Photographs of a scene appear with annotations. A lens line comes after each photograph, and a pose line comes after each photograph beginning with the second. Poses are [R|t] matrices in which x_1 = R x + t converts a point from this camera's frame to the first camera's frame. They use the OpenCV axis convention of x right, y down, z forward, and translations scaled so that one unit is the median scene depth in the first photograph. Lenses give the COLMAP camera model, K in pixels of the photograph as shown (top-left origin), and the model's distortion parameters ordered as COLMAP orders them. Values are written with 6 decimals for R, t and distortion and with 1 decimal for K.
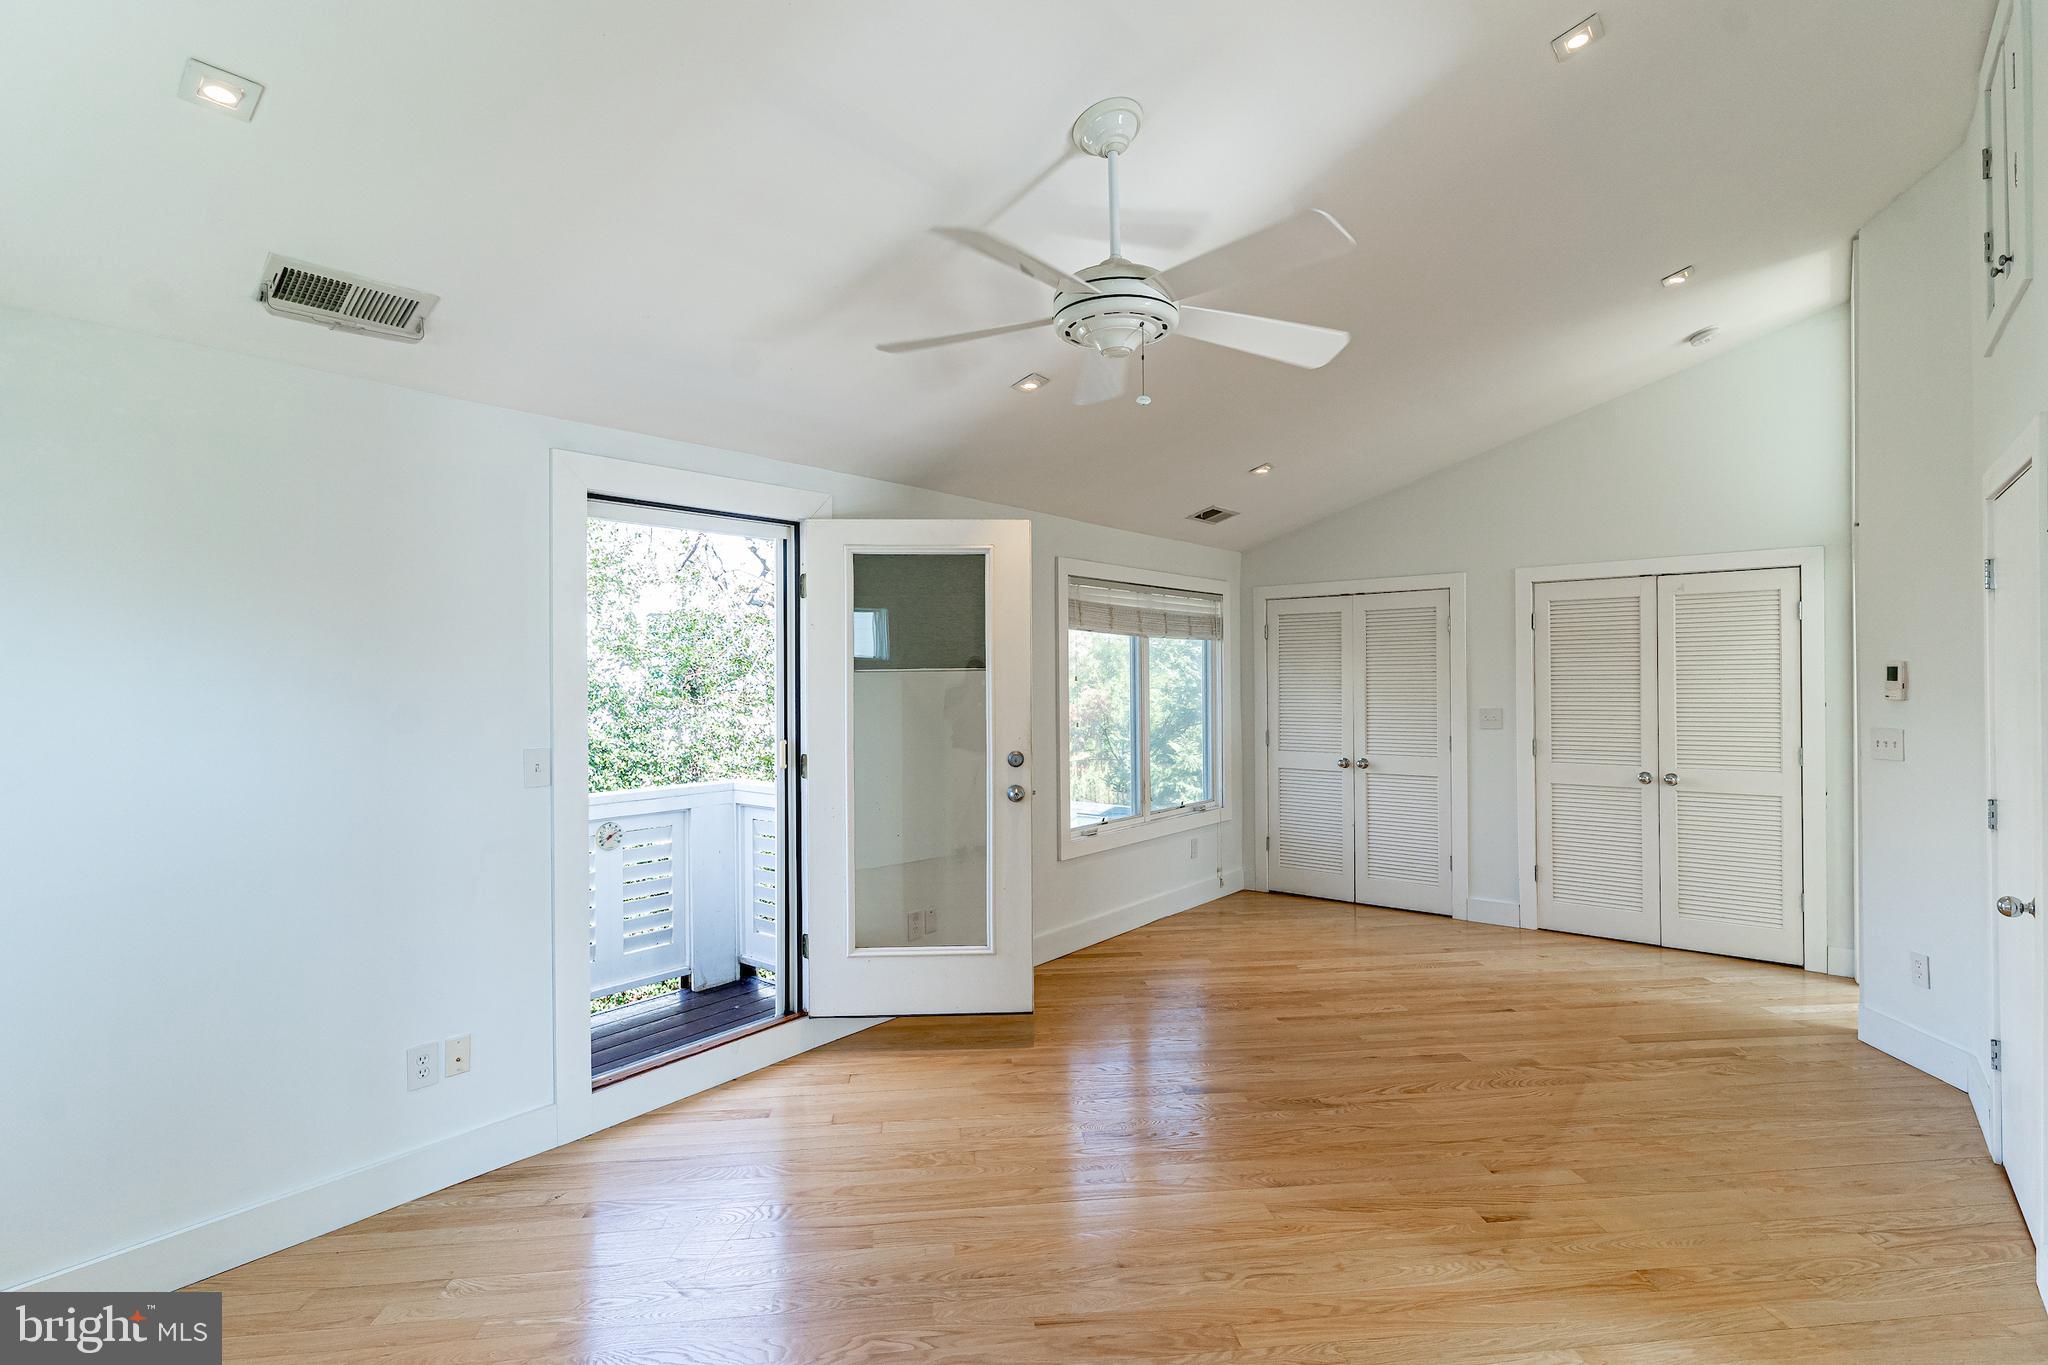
lens RADIAL K [[973.6, 0, 1018.3], [0, 973.6, 678.2], [0, 0, 1]] dist [0.000903, 0.000457]
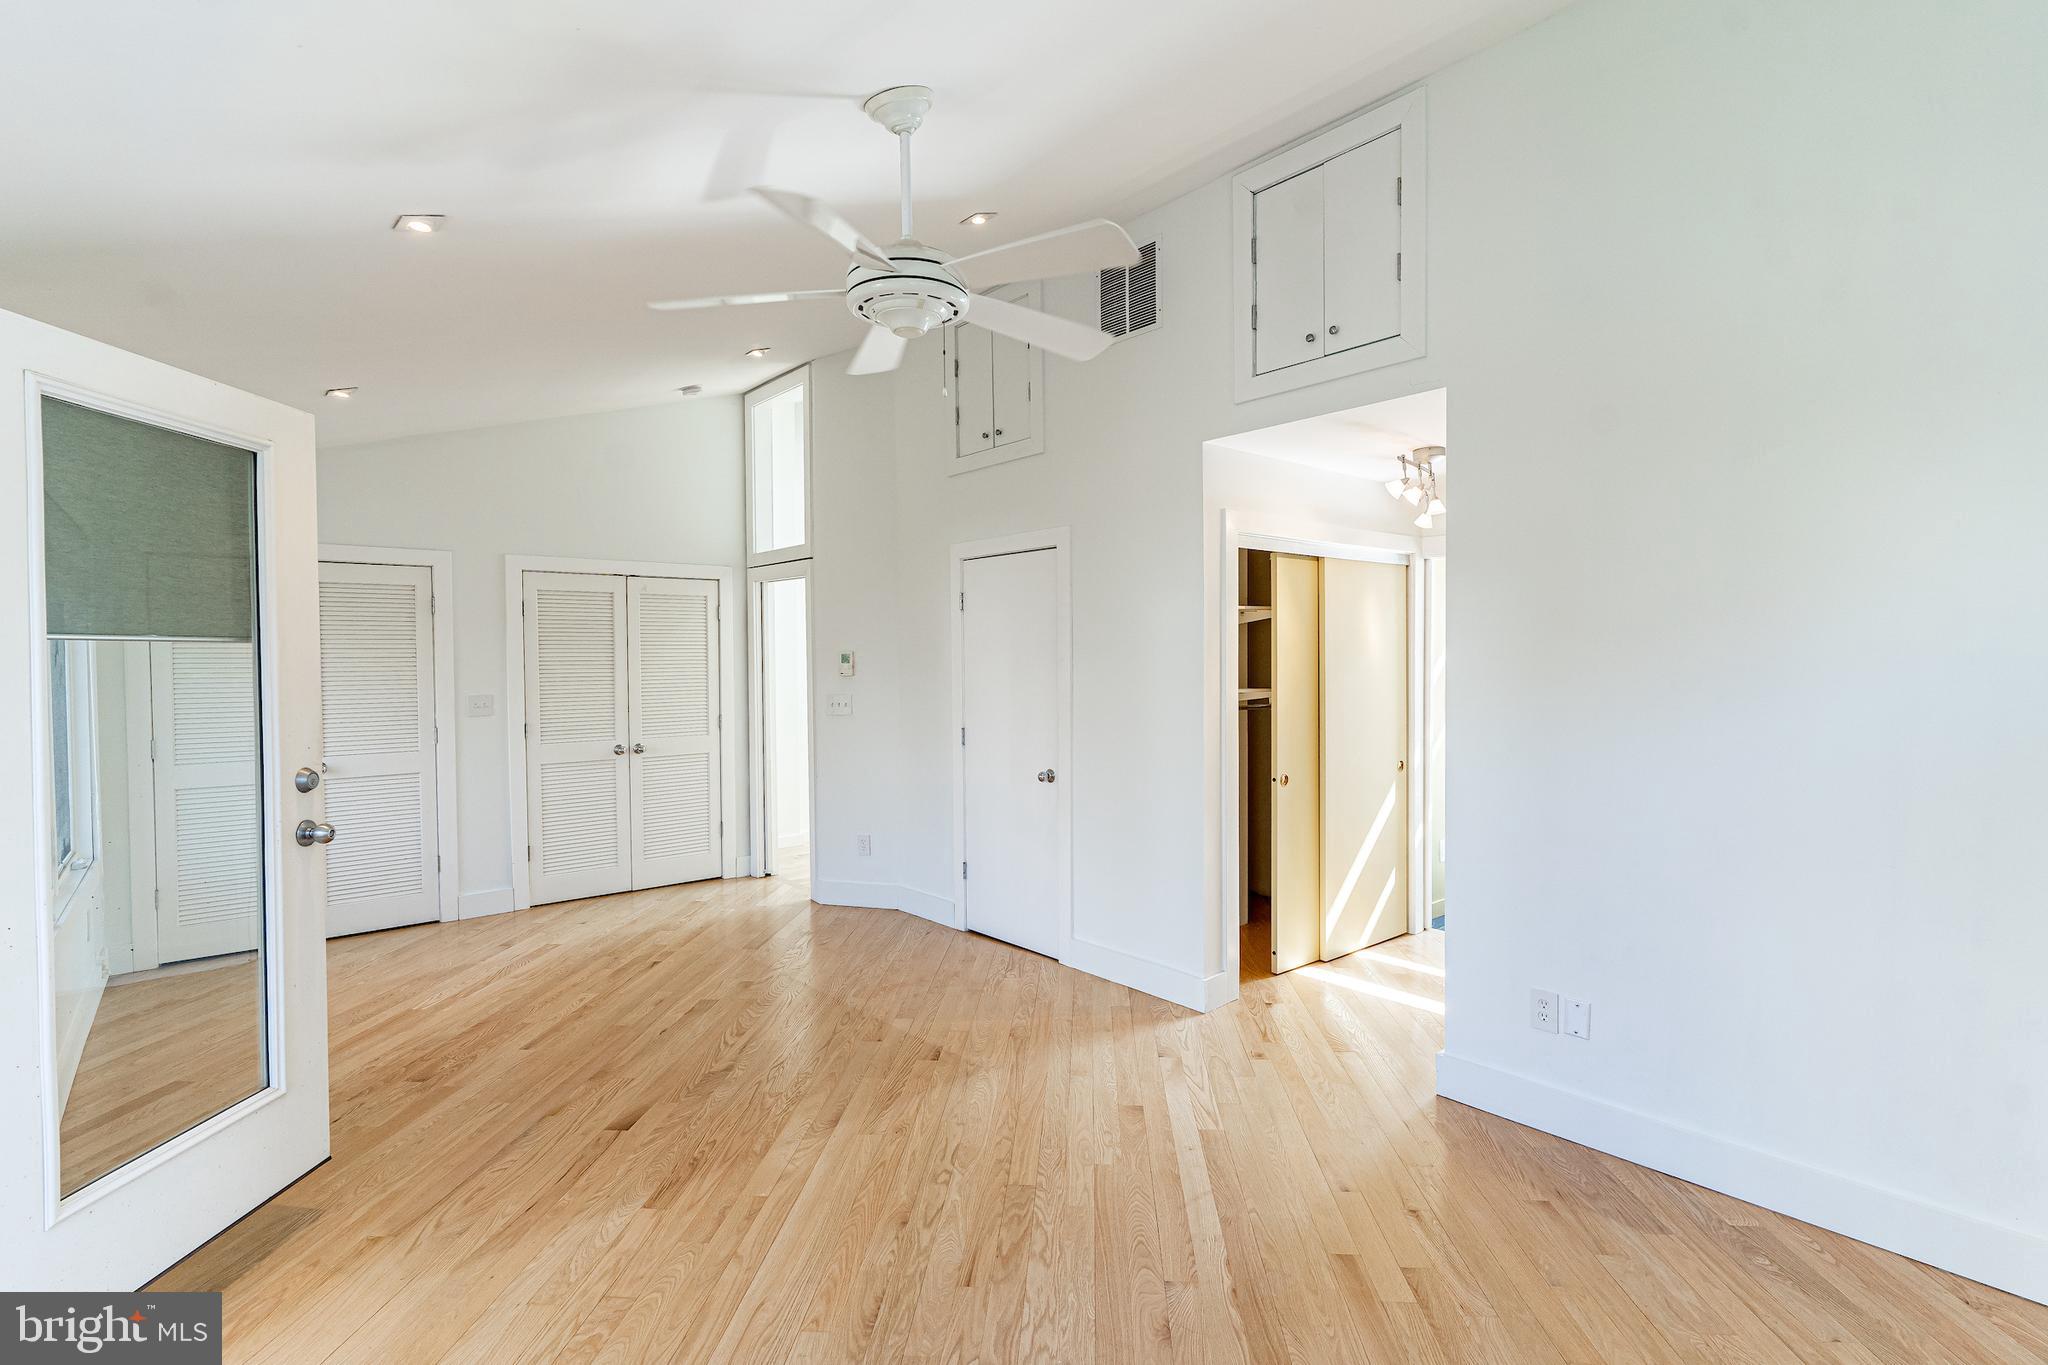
lens RADIAL K [[973.6, 0, 1018.3], [0, 973.6, 678.2], [0, 0, 1]] dist [0.000903, 0.000457]
pose [[0.181298, -0.012117, 0.983354, -0.445558], [0.007891, 0.999910, 0.010866, 0.009290], [-0.983397, 0.005789, 0.181377, 0.351838]]
